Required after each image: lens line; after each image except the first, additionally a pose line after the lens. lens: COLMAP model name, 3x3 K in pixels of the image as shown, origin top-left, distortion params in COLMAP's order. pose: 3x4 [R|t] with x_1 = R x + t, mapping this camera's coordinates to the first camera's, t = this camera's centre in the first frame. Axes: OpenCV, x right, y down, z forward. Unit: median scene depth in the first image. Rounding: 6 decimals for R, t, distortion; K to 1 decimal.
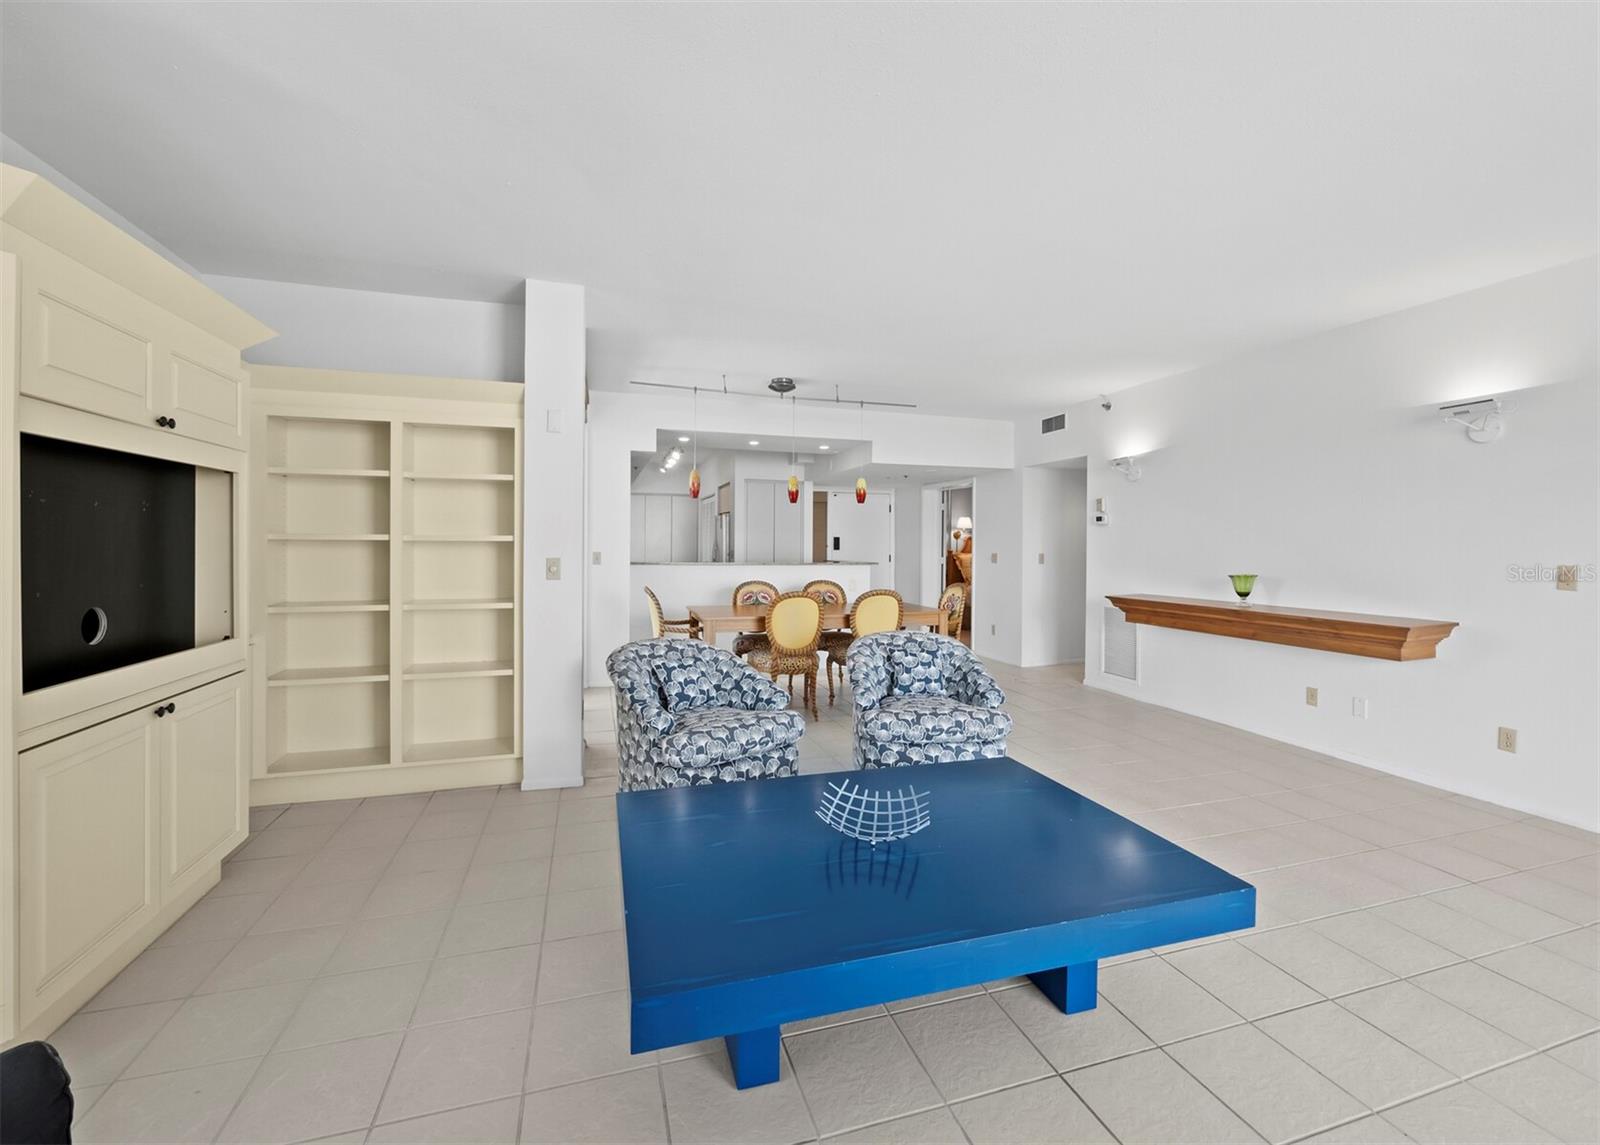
lens RADIAL K [[673.7, 0, 794.3], [0, 673.7, 540.9], [0, 0, 1]] dist [-0.000370, 0.000035]
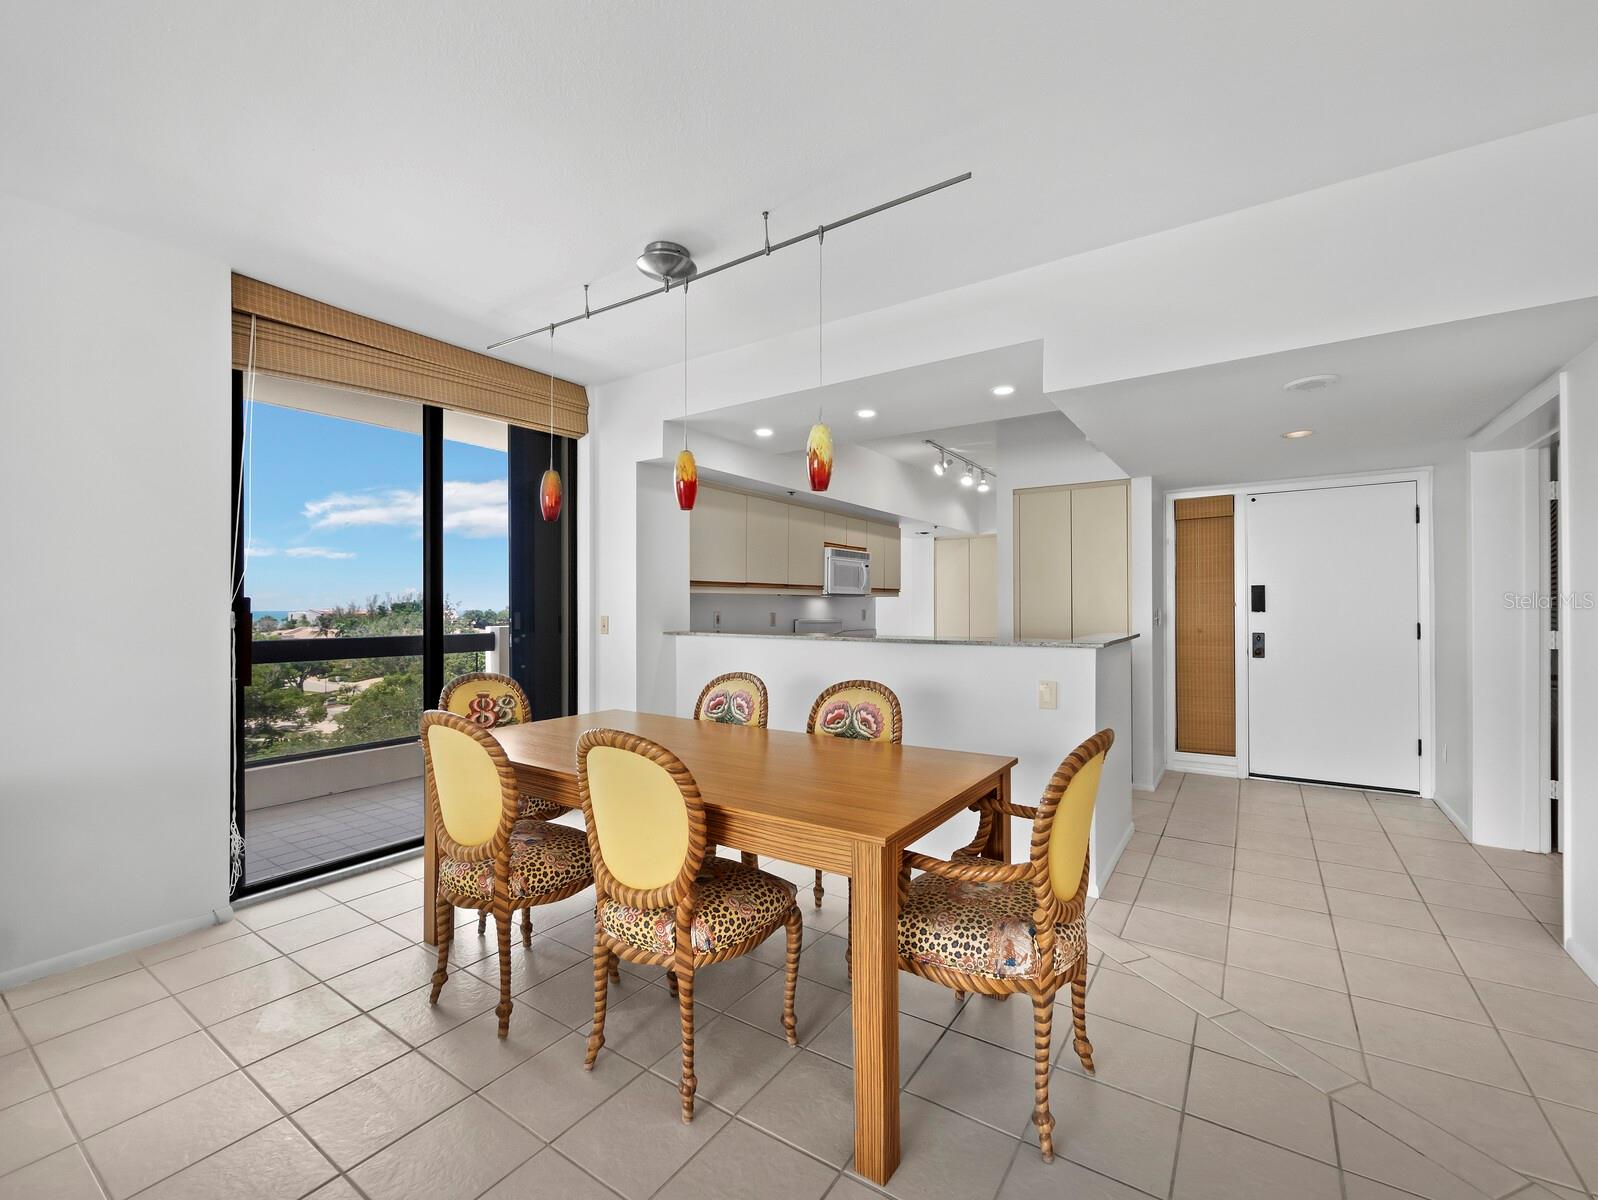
lens RADIAL K [[672.7, 0, 814.2], [0, 672.7, 602.4], [0, 0, 1]] dist [-0.000474, 0.001995]
pose [[0.639516, -0.013265, -0.768664, 0.372339], [0.012585, 0.999898, -0.006785, 0.009265], [0.768675, -0.005334, 0.639617, 0.714724]]
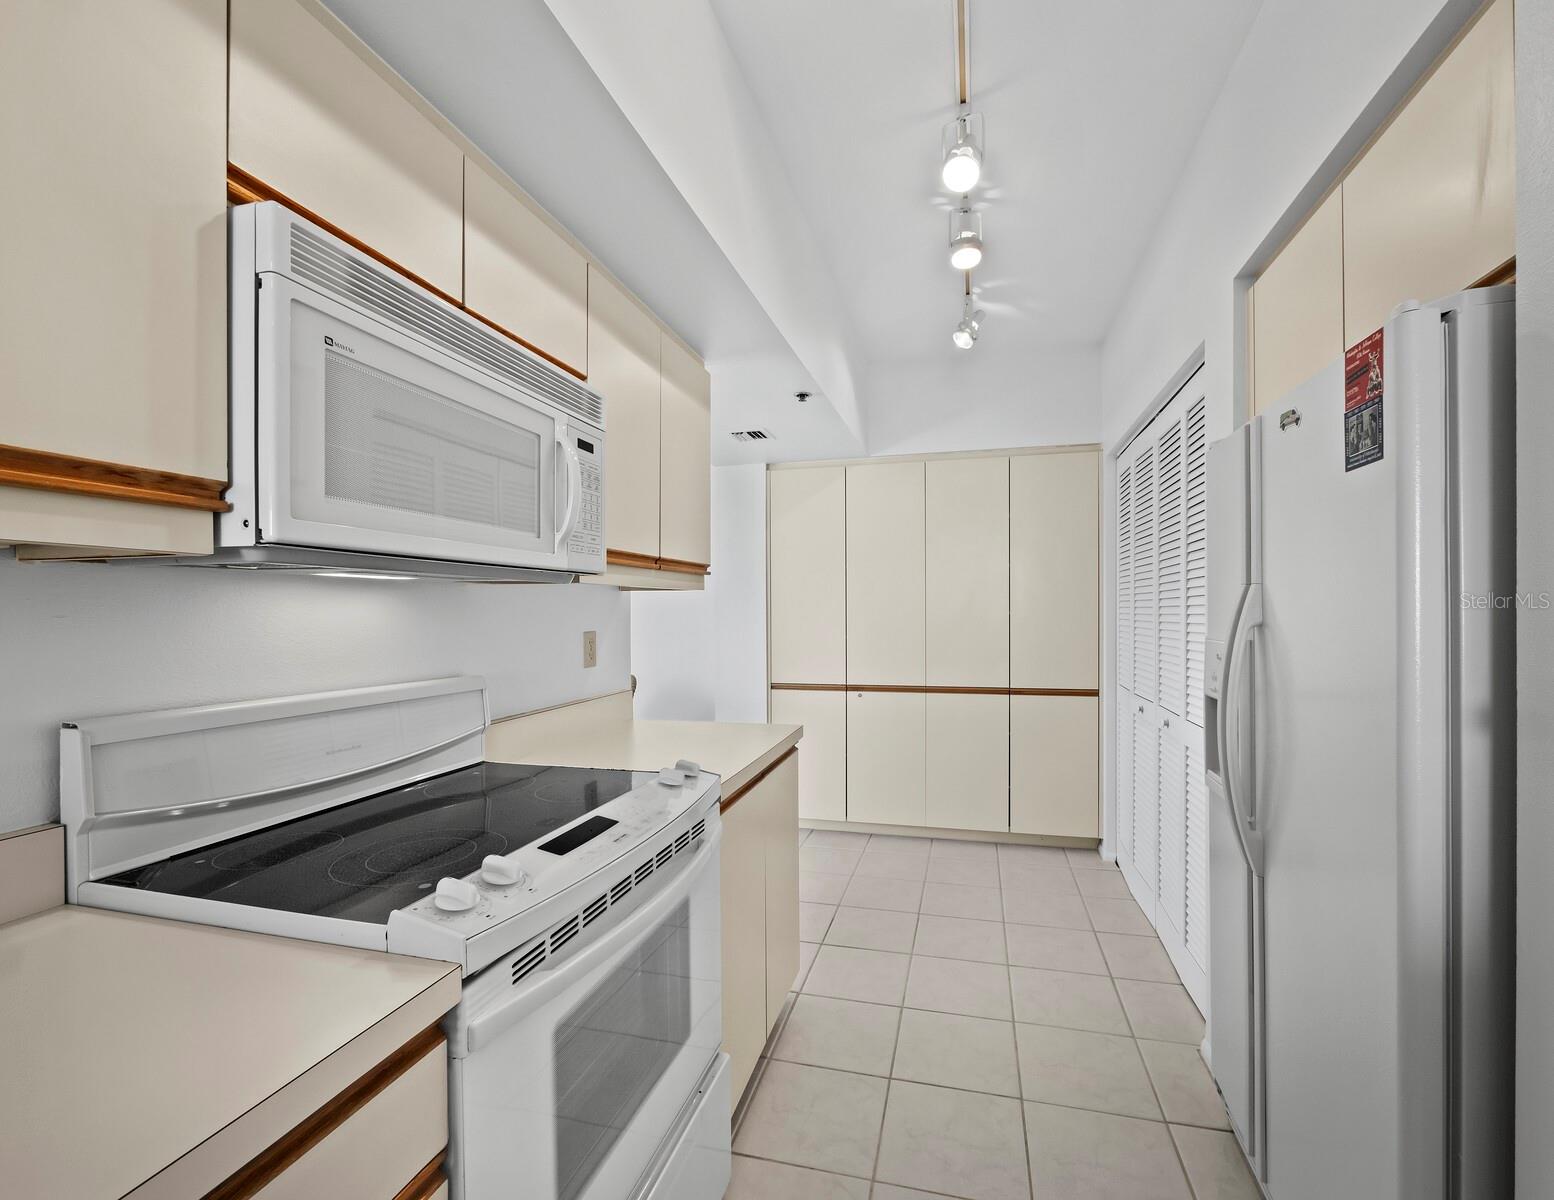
lens RADIAL K [[670.9, 0, 809.0], [0, 670.9, 623.4], [0, 0, 1]] dist [-0.002893, 0.000078]
pose [[0.863499, -0.002640, -0.504344, -0.195886], [0.014501, 0.999703, 0.019593, 0.005102], [0.504142, -0.024232, 0.863281, 1.285104]]
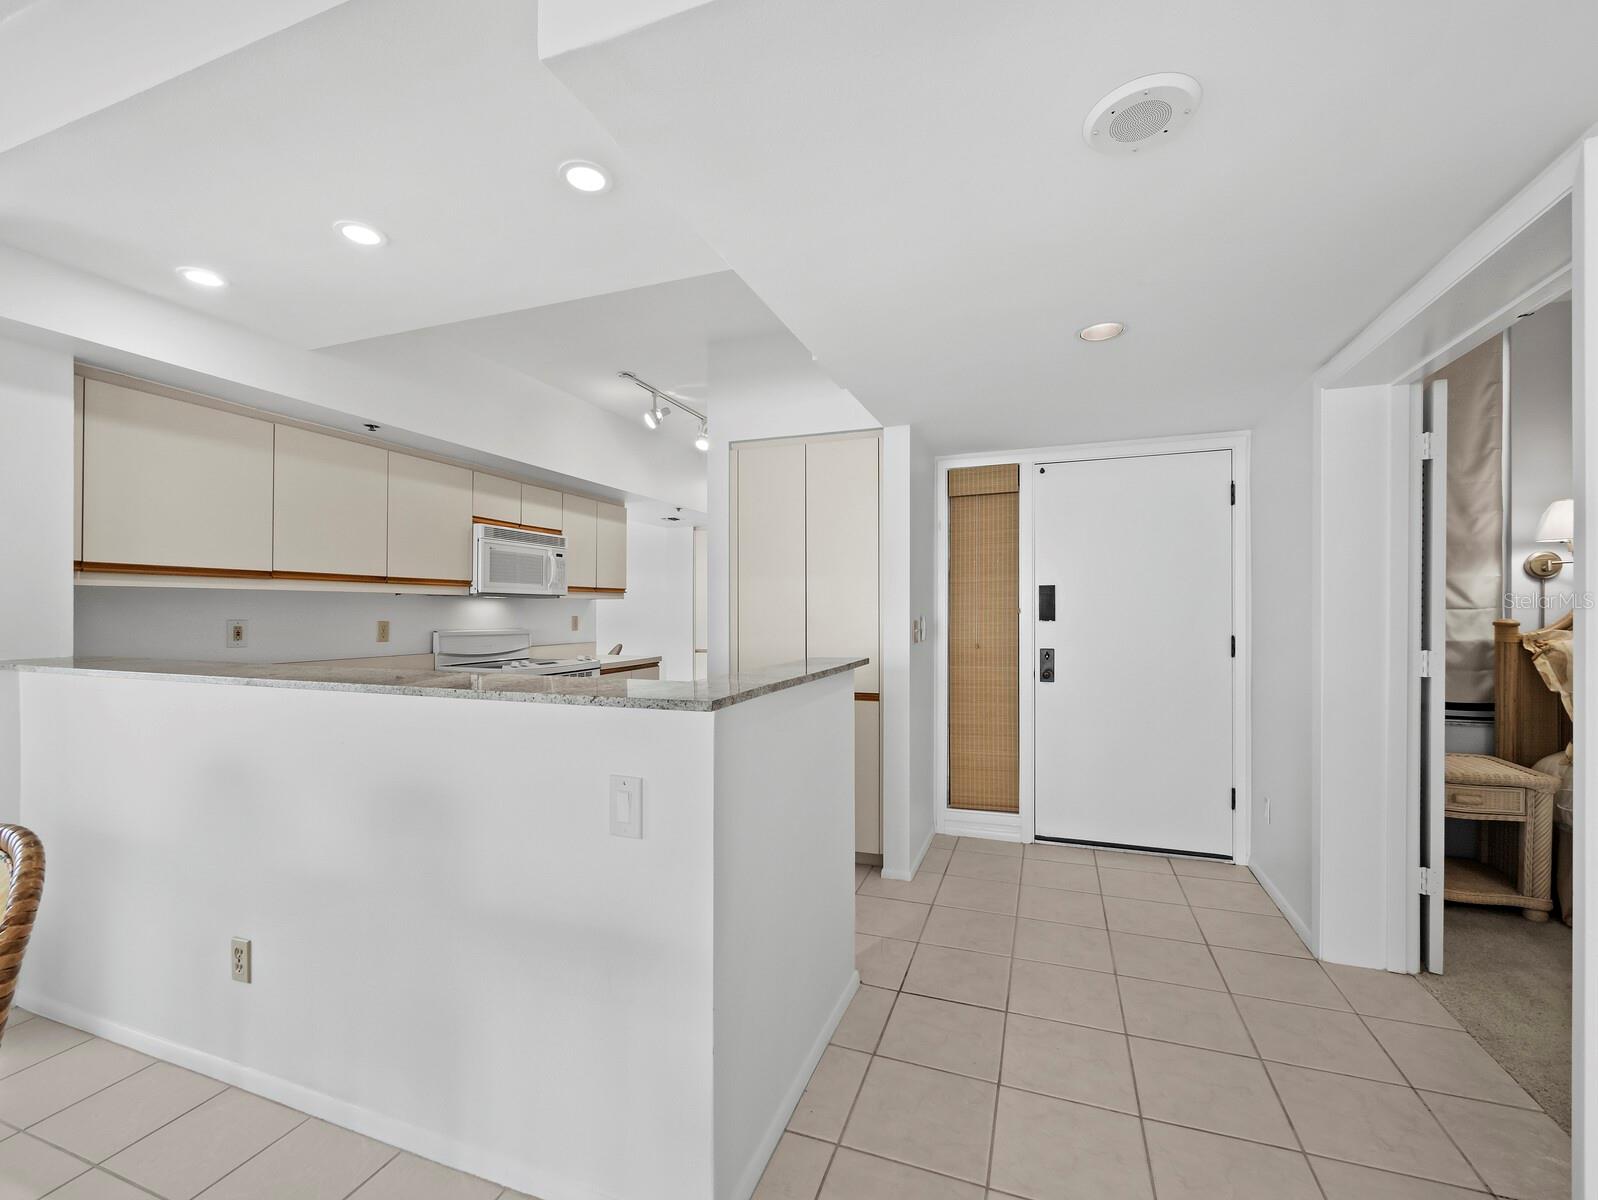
lens RADIAL K [[672.7, 0, 806.3], [0, 672.7, 611.4], [0, 0, 1]] dist [-0.000474, 0.001995]
pose [[0.798971, -0.007785, -0.601320, 0.285657], [0.009803, 0.999952, 0.000079, 0.011389], [0.601290, -0.005957, 0.799009, 1.018115]]
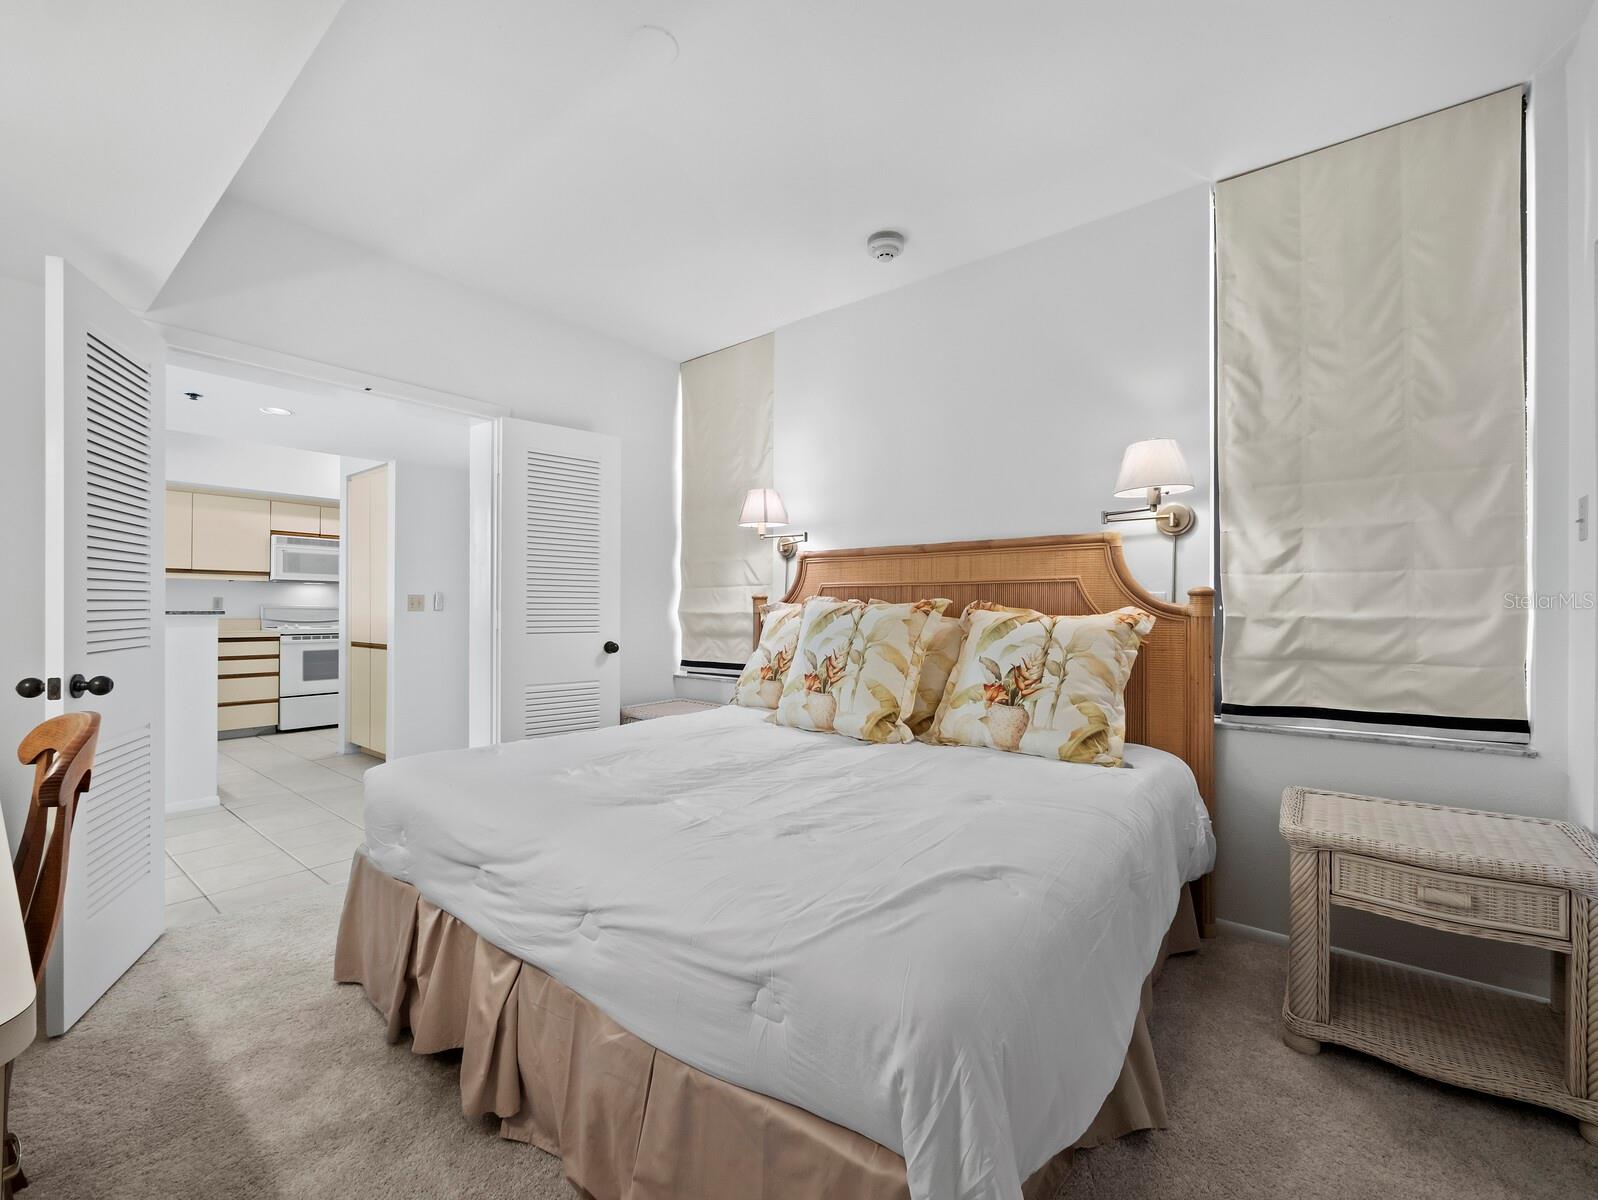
lens RADIAL K [[672.7, 0, 790.2], [0, 672.7, 609.2], [0, 0, 1]] dist [-0.000474, 0.001995]
pose [[0.560415, -0.002415, -0.828209, 0.900636], [0.001458, 0.999997, -0.001929, 0.037104], [0.828211, -0.000126, 0.560417, 1.420521]]
